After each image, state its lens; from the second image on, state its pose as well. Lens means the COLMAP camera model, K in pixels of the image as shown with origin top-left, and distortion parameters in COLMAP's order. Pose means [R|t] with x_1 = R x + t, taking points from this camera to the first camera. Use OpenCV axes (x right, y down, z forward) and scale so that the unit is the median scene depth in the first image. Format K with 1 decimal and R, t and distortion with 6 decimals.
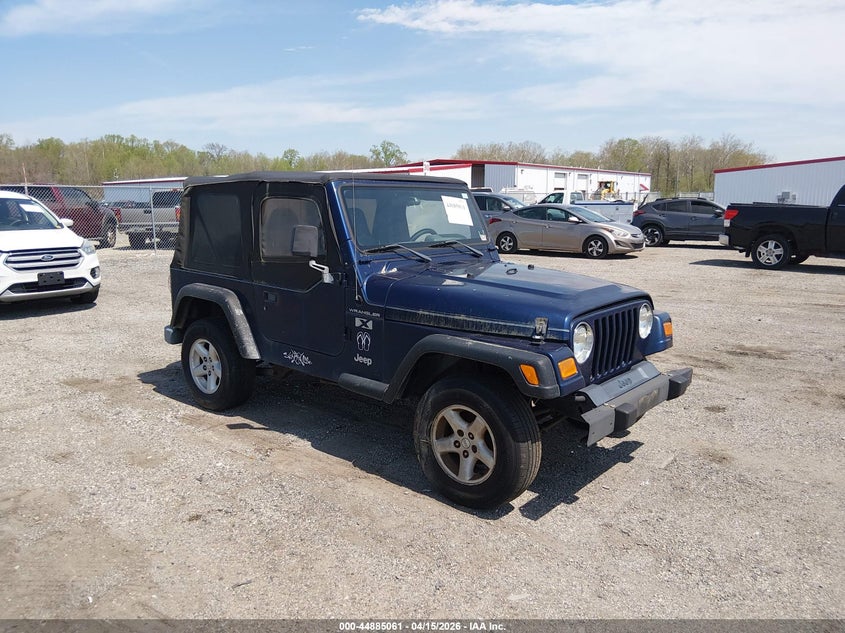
lens RADIAL K [[631.1, 0, 422.5], [0, 631.1, 316.5], [0, 0, 1]] dist [0.029841, -0.000880]
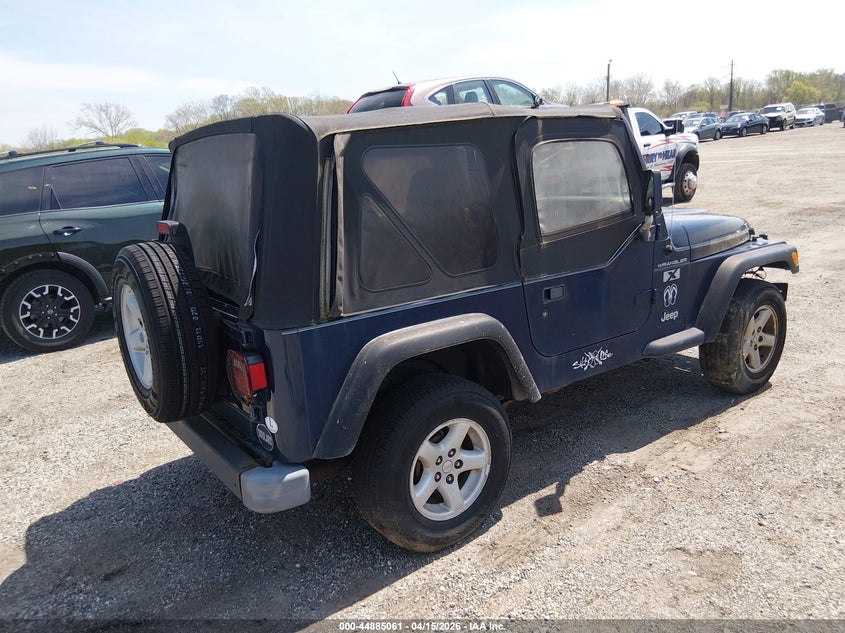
lens RADIAL K [[665.9, 0, 422.5], [0, 665.9, 316.5], [0, 0, 1]] dist [0.000443, -0.002442]
pose [[0.231659, -0.267859, 0.935193, -1.051757], [0.233335, 0.948580, 0.213894, -0.213546], [-0.944399, 0.168663, 0.282248, 1.053789]]
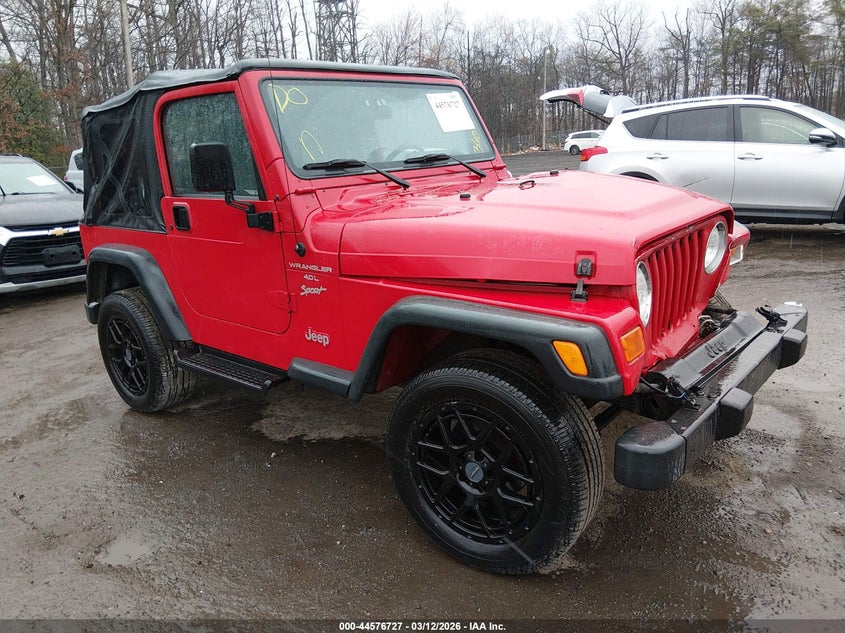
lens RADIAL K [[665.9, 0, 422.5], [0, 665.9, 316.5], [0, 0, 1]] dist [0.000443, -0.002442]
pose [[0.997445, -0.061401, -0.036504, 0.044647], [0.064436, 0.993966, 0.088771, -0.008881], [0.030833, -0.090897, 0.995383, 0.297270]]
